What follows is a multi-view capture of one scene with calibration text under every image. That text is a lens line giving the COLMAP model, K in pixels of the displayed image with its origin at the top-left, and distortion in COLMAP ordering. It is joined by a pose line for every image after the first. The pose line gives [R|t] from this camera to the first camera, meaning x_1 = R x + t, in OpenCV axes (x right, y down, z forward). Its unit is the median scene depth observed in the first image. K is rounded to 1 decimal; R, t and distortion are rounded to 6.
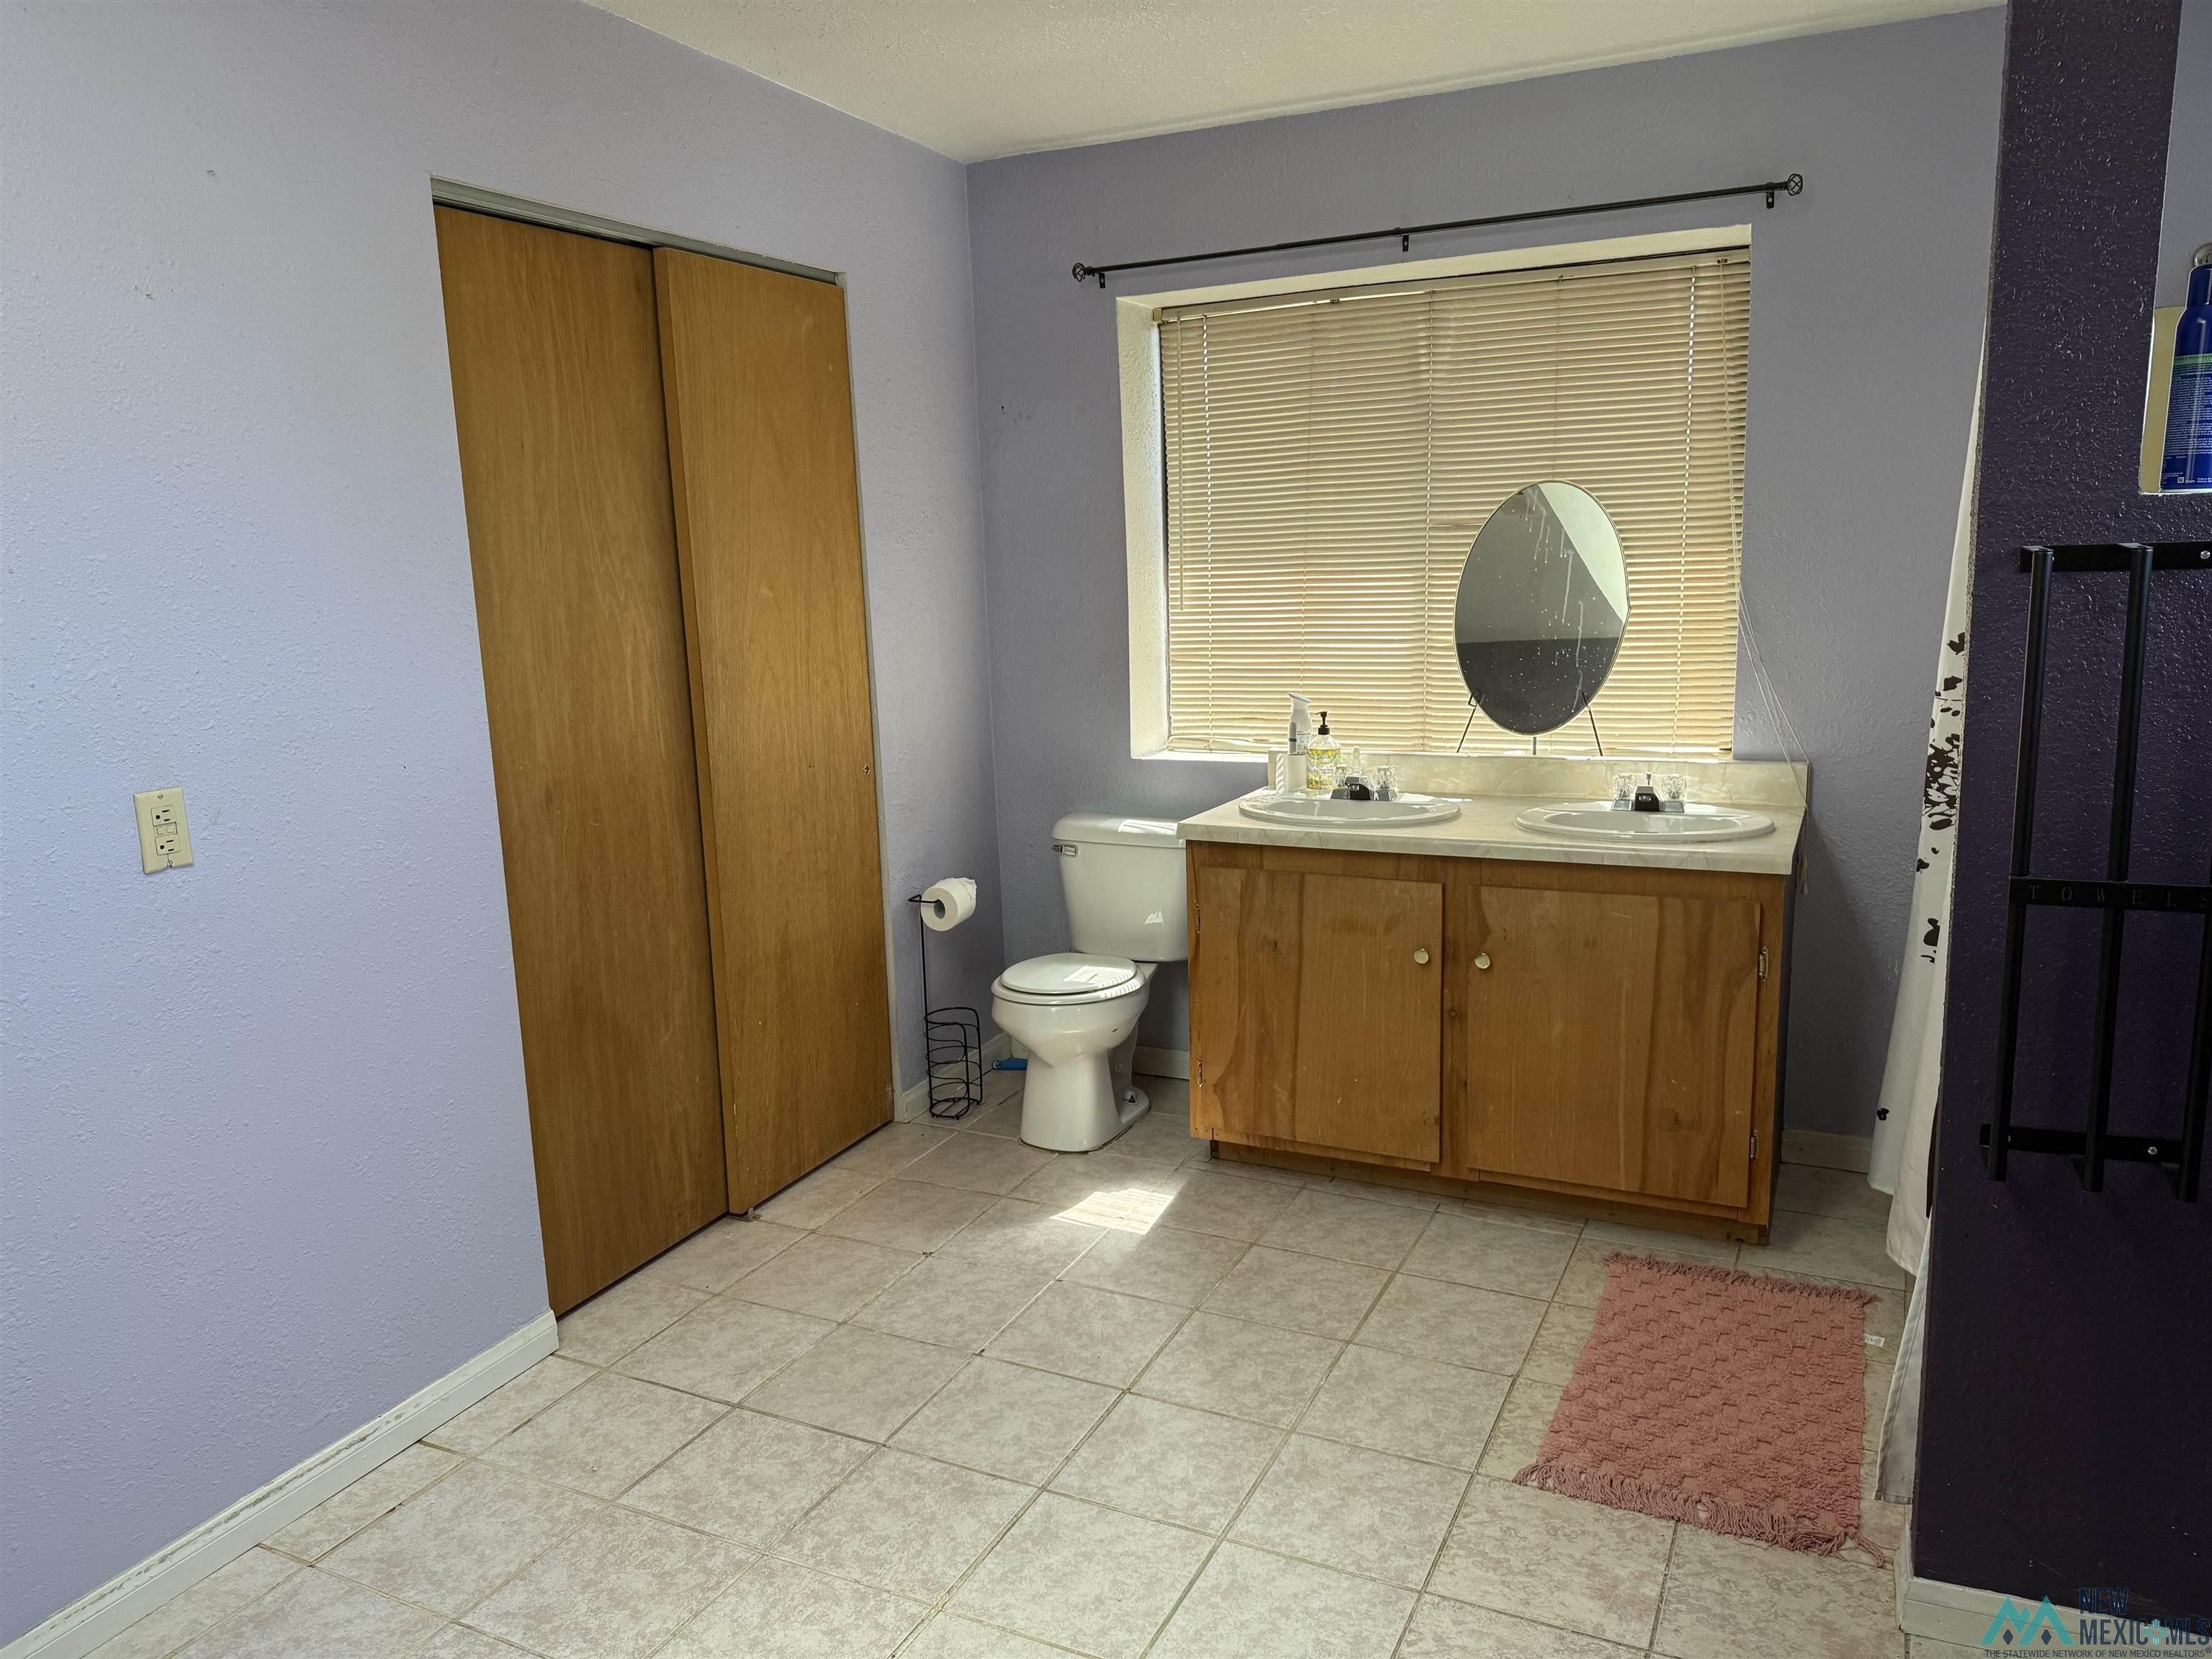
lens RADIAL K [[1544.4, 0, 1106.0], [0, 1544.4, 829.5], [0, 0, 1]] dist [0.109991, -0.167797]
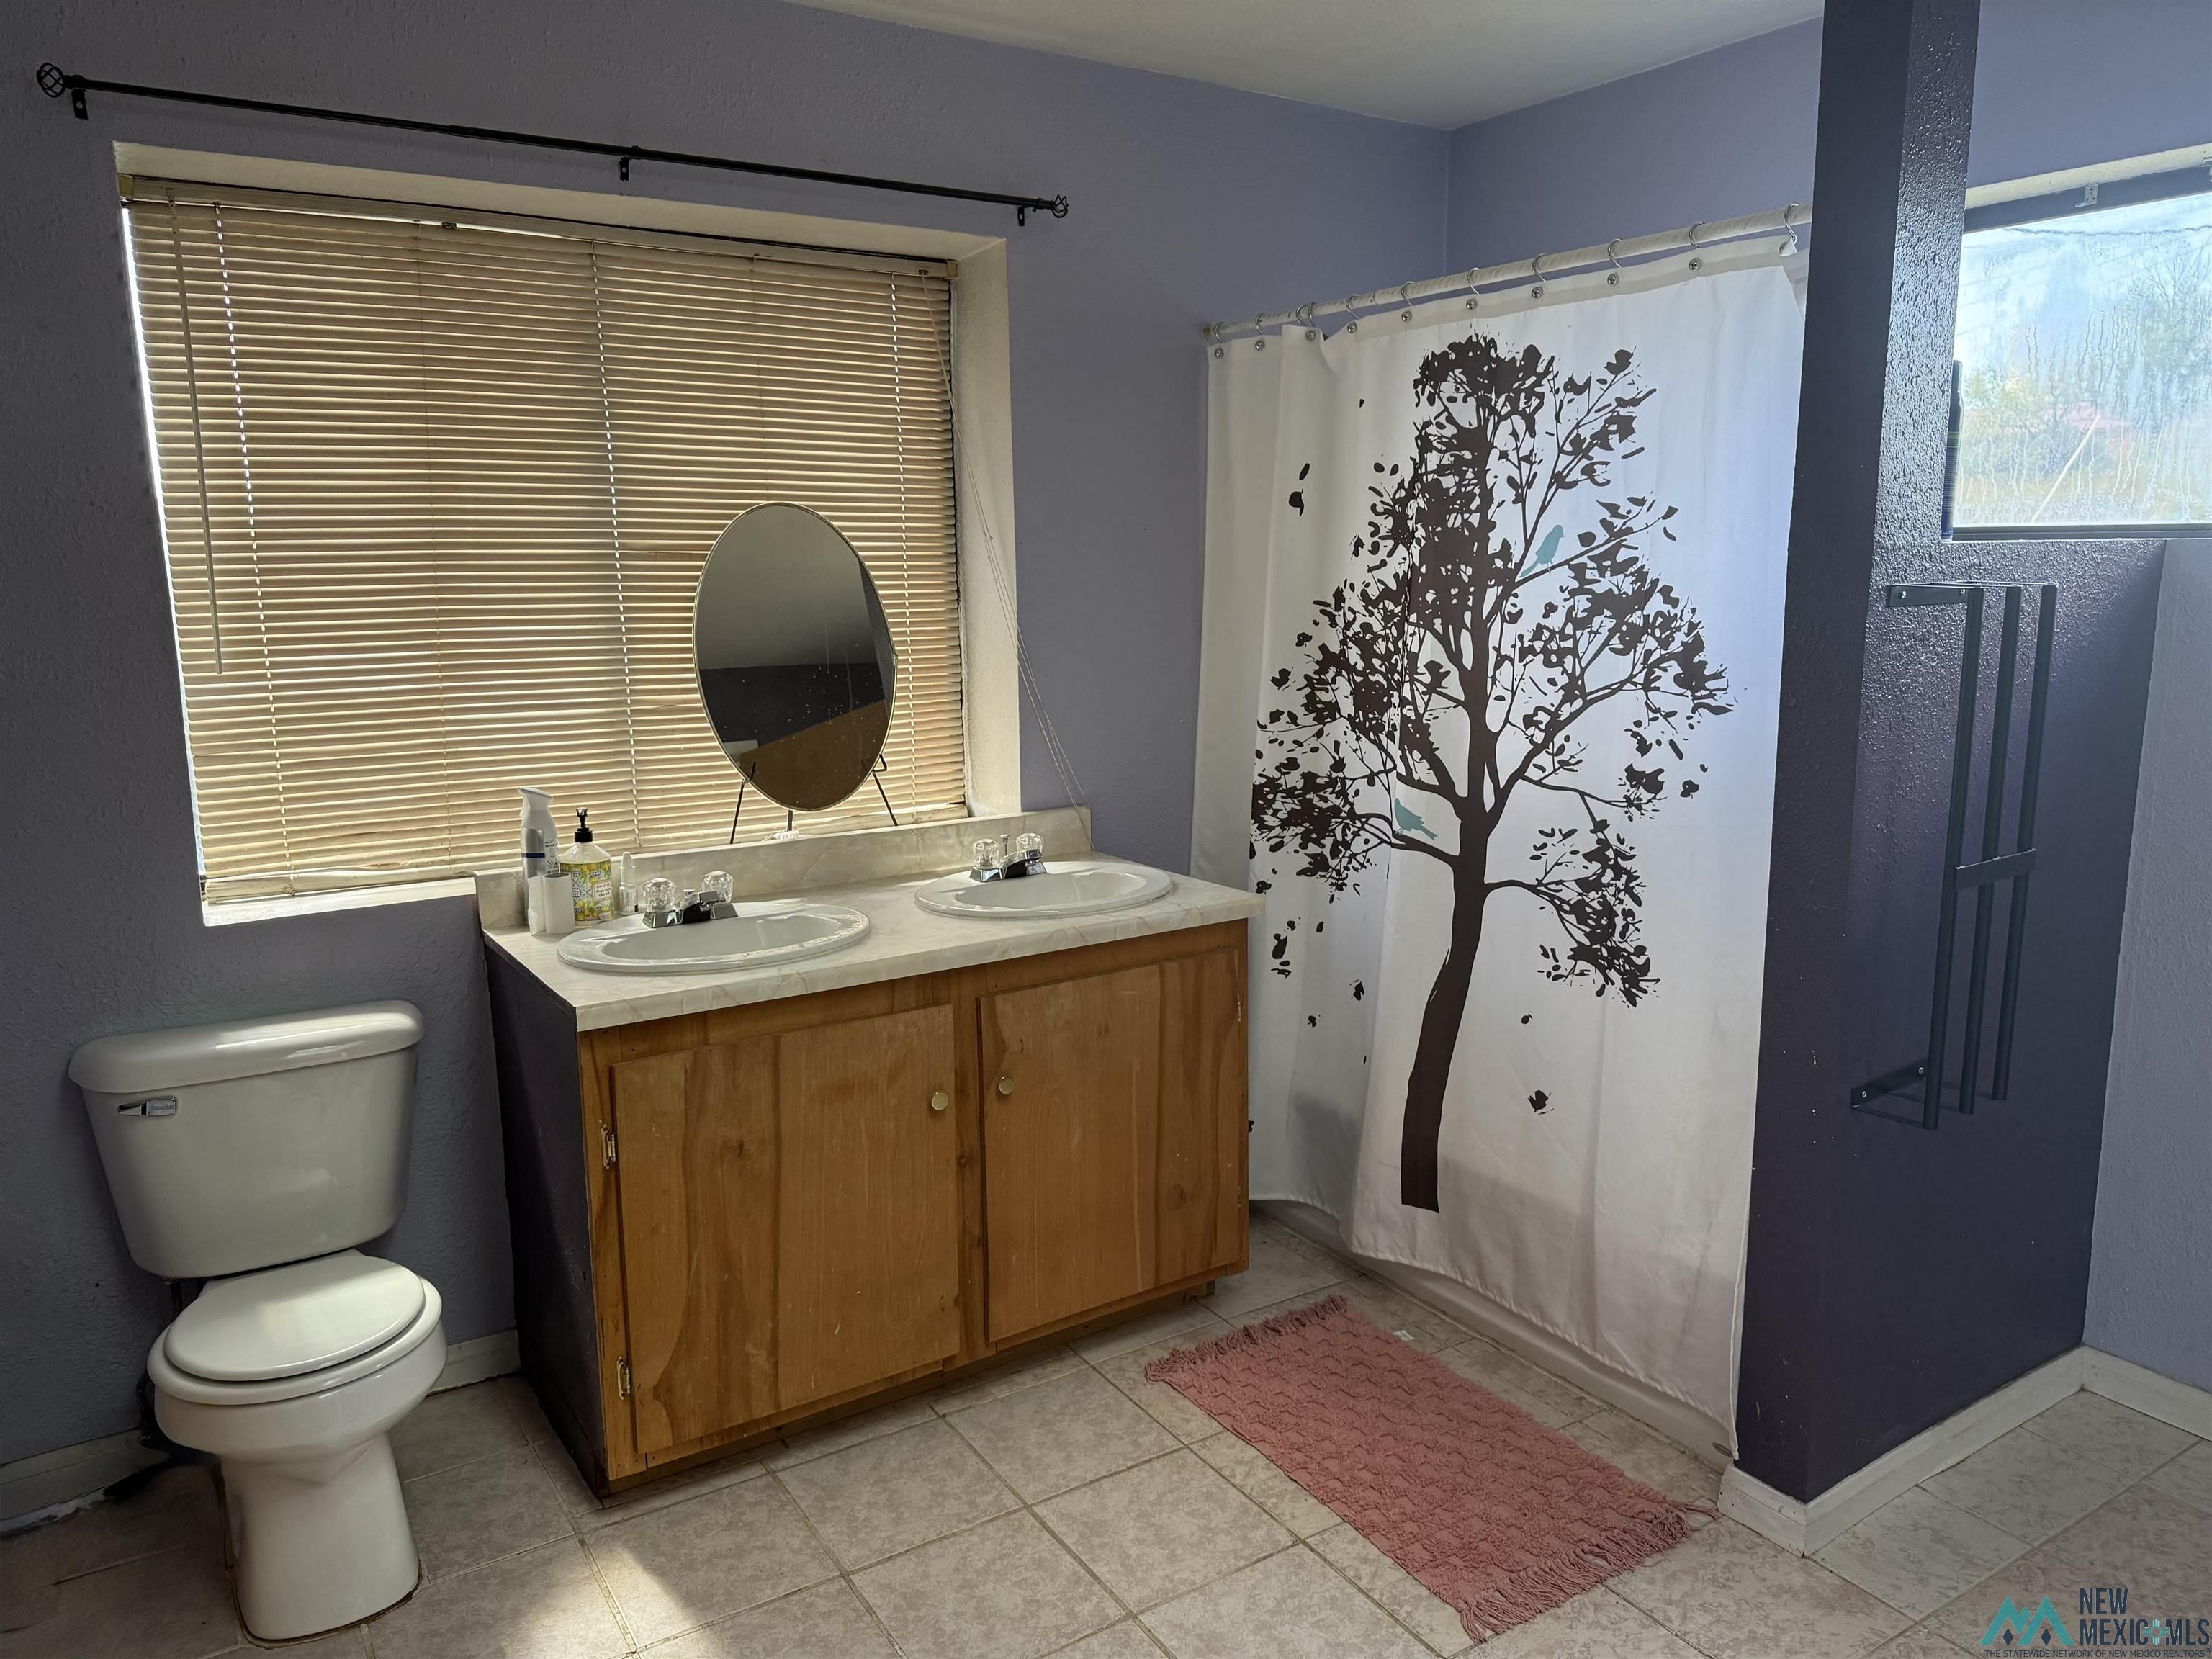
lens RADIAL K [[1544.4, 0, 1106.0], [0, 1544.4, 829.5], [0, 0, 1]] dist [0.109991, -0.167797]
pose [[0.501093, -0.123174, 0.856583, -0.398623], [0.145095, 0.987765, 0.057159, -0.084193], [-0.853143, 0.095644, 0.512834, 0.503420]]
